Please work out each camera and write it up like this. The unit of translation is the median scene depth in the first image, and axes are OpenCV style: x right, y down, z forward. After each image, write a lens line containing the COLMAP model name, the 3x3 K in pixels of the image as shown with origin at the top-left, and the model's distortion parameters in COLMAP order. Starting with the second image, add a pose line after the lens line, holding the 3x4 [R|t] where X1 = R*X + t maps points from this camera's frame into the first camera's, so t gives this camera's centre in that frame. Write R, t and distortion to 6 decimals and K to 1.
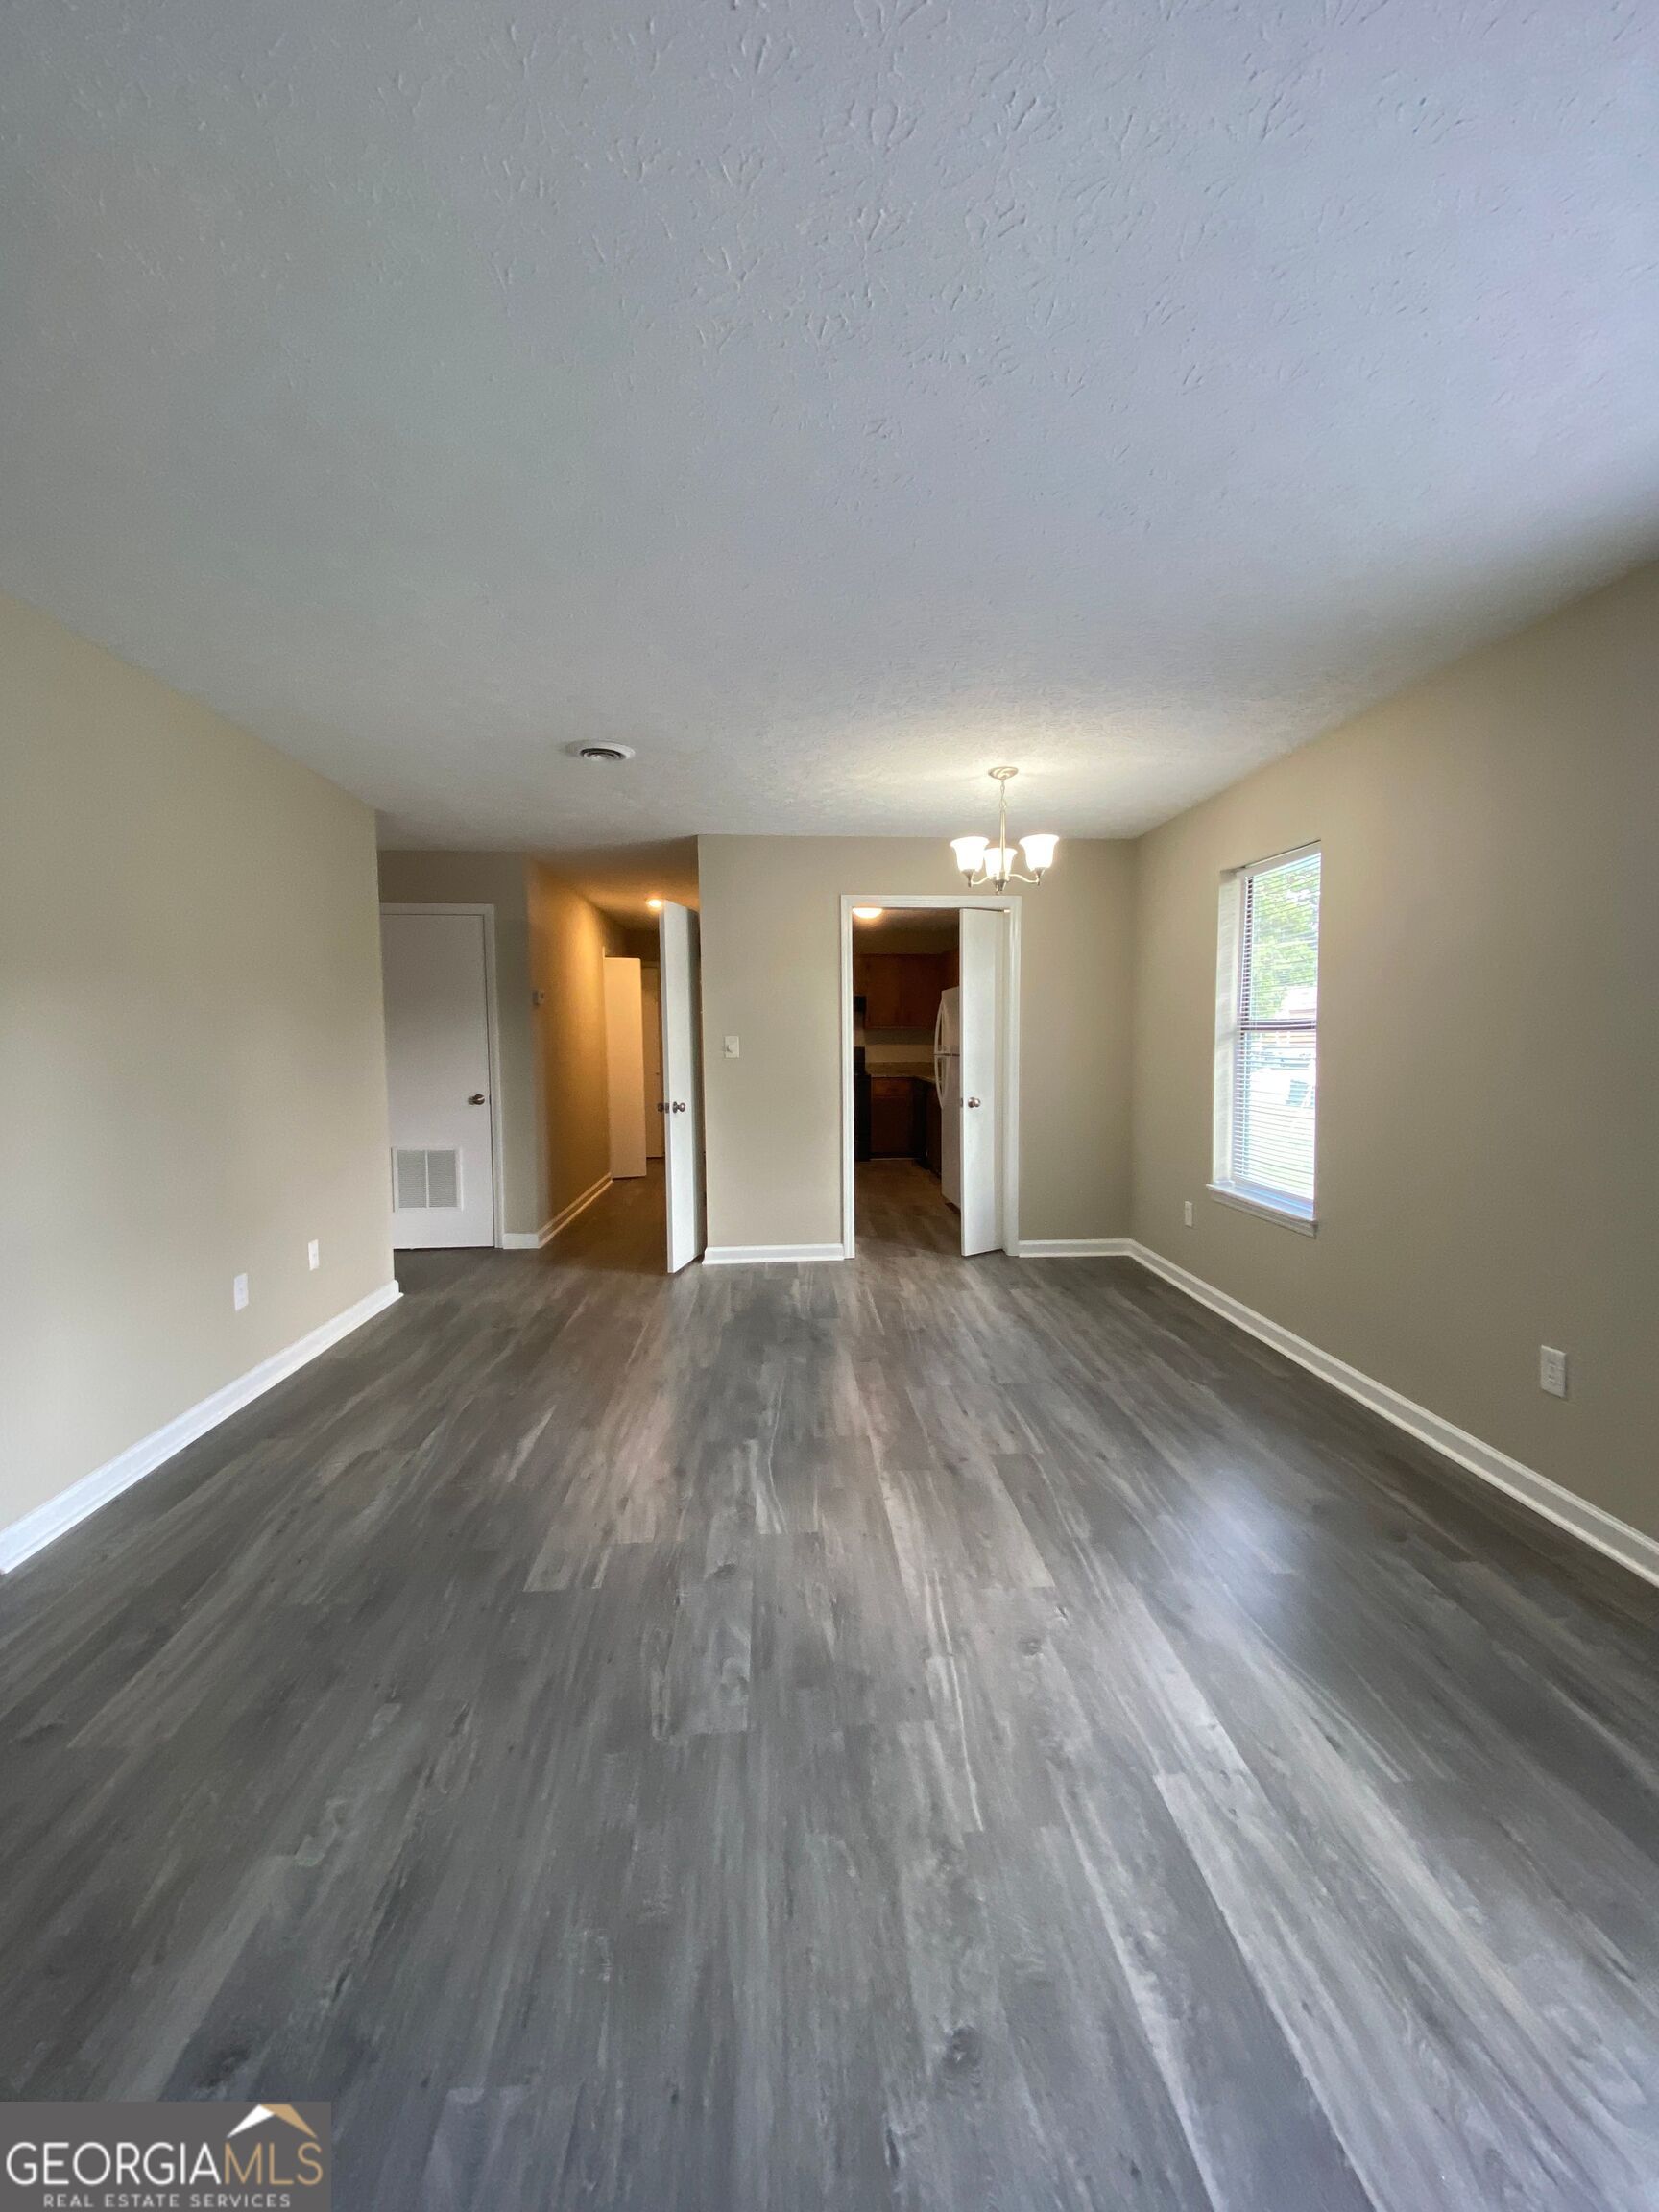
lens RADIAL K [[900.3, 0, 825.2], [0, 900.3, 1105.3], [0, 0, 1]] dist [-0.019293, -0.000550]
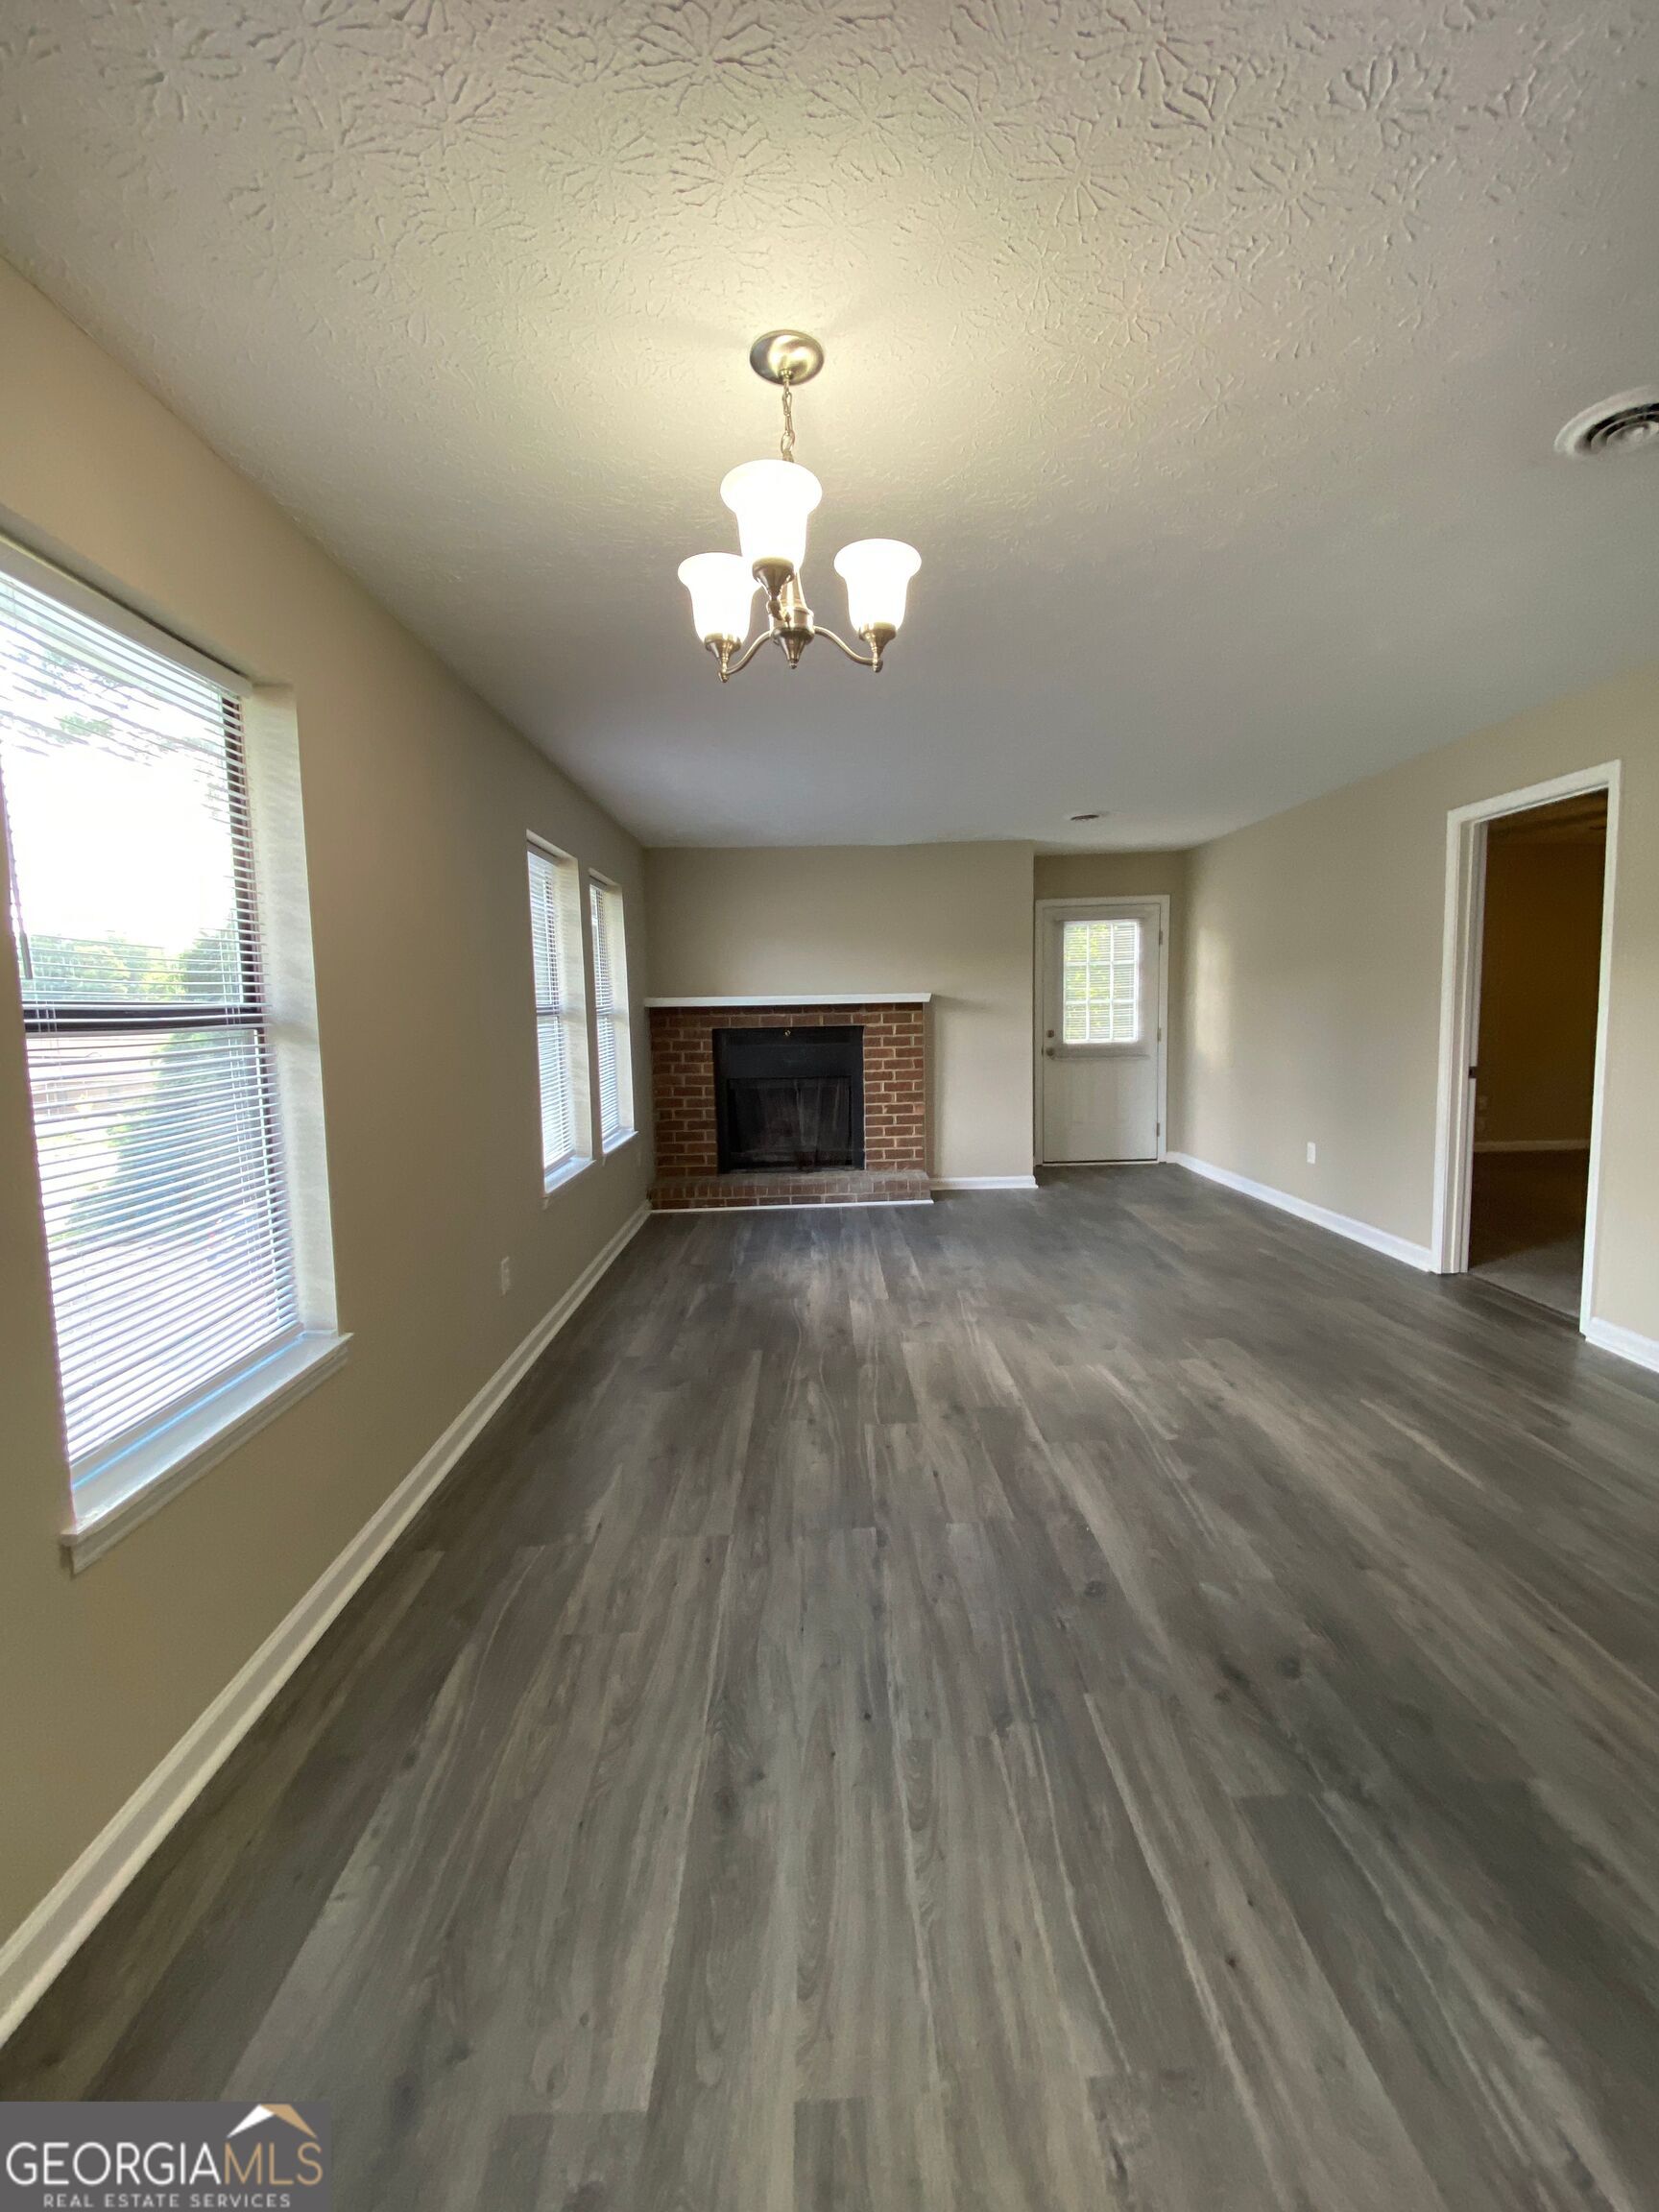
lens RADIAL K [[900.3, 0, 772.6], [0, 900.3, 1108.9], [0, 0, 1]] dist [-0.019293, -0.000550]
pose [[-0.994112, 0.027479, 0.104818, 0.220707], [0.047042, 0.980845, 0.189023, -0.158088], [-0.097616, 0.192841, -0.976362, 1.850713]]
